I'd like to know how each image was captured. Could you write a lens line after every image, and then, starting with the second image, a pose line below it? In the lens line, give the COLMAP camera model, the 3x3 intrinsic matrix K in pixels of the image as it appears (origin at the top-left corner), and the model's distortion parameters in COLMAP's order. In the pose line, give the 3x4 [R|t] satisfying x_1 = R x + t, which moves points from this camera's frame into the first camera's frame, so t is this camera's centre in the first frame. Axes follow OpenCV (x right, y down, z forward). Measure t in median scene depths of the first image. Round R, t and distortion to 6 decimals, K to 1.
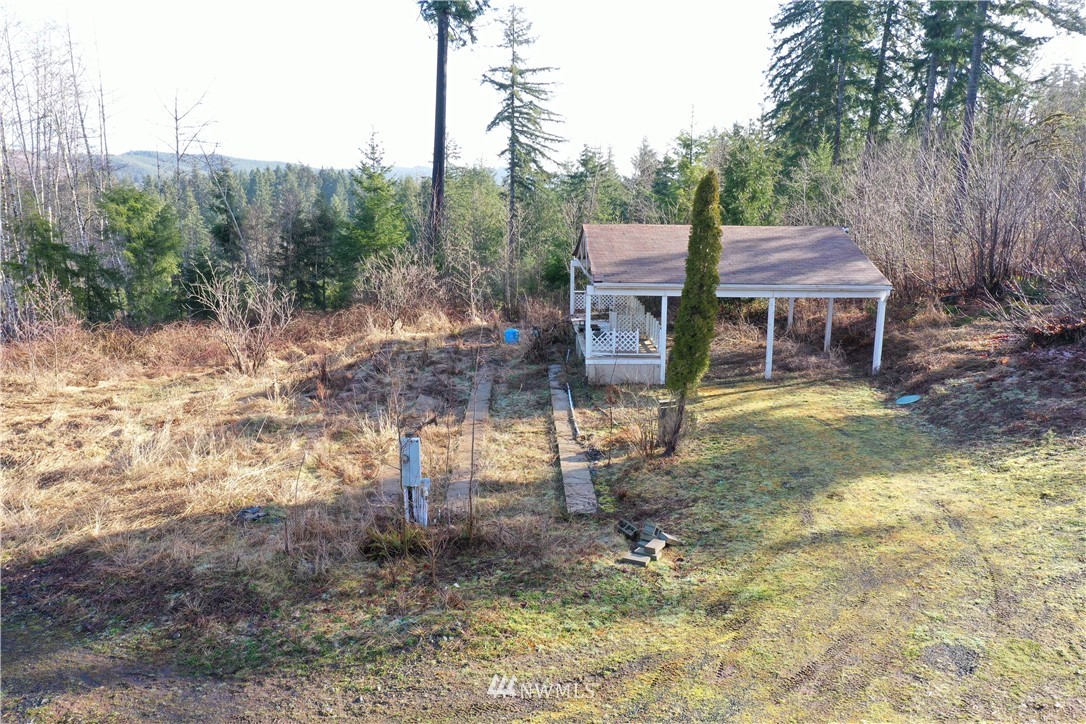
lens RADIAL K [[861.3, 0, 543.0], [0, 861.3, 362.0], [0, 0, 1]] dist [0.032859, 0.000365]
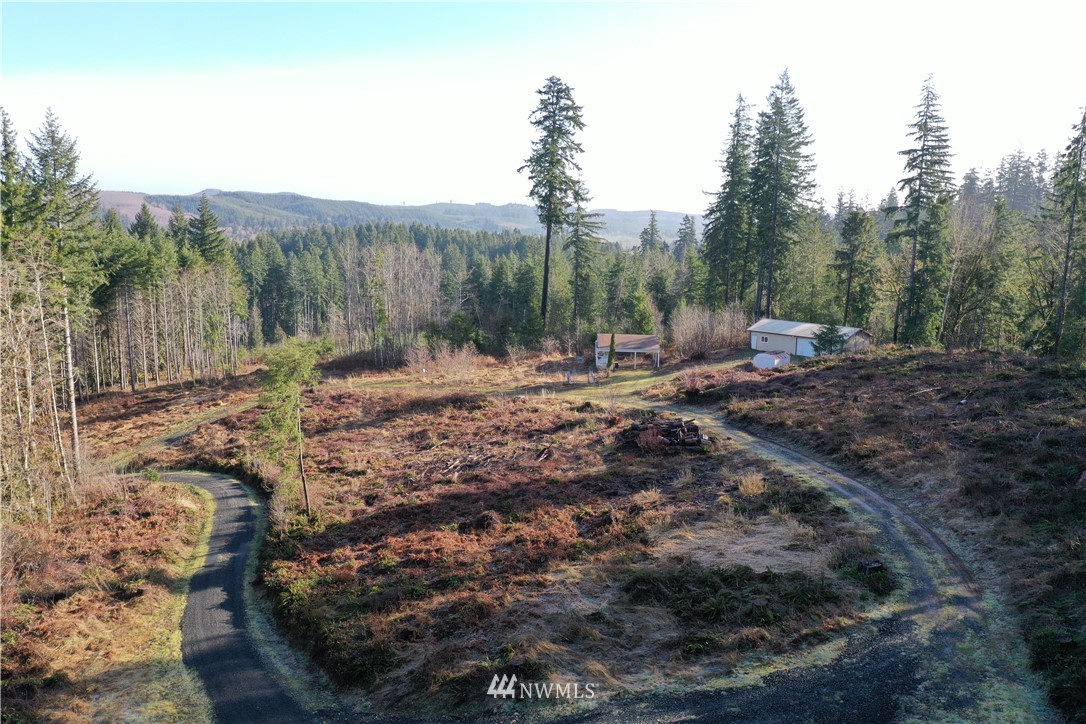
lens RADIAL K [[861.3, 0, 543.0], [0, 861.3, 362.0], [0, 0, 1]] dist [0.032859, 0.000365]
pose [[0.997804, 0.015829, -0.064310, 0.042679], [-0.018231, 0.999151, -0.036942, 0.114872], [0.063671, 0.038034, 0.997246, -2.613564]]
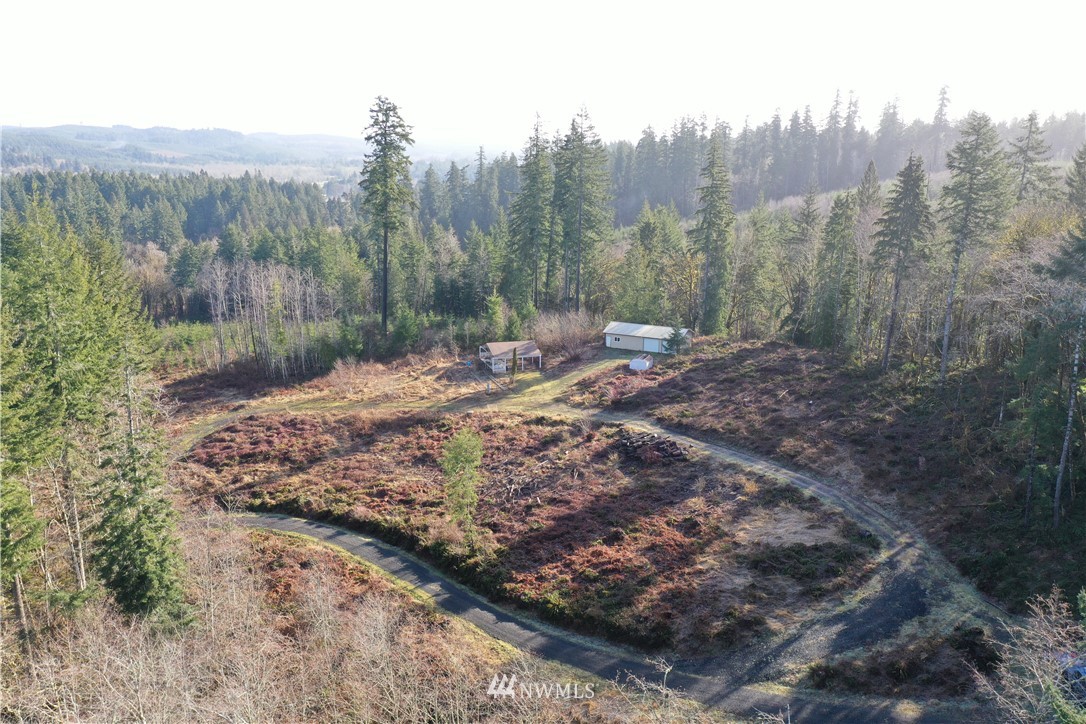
lens RADIAL K [[861.3, 0, 543.0], [0, 861.3, 362.0], [0, 0, 1]] dist [0.032859, 0.000365]
pose [[0.953405, -0.073798, 0.292527, -0.919804], [0.060125, 0.996648, 0.055475, -0.248660], [-0.295640, -0.035302, 0.954647, -3.244427]]
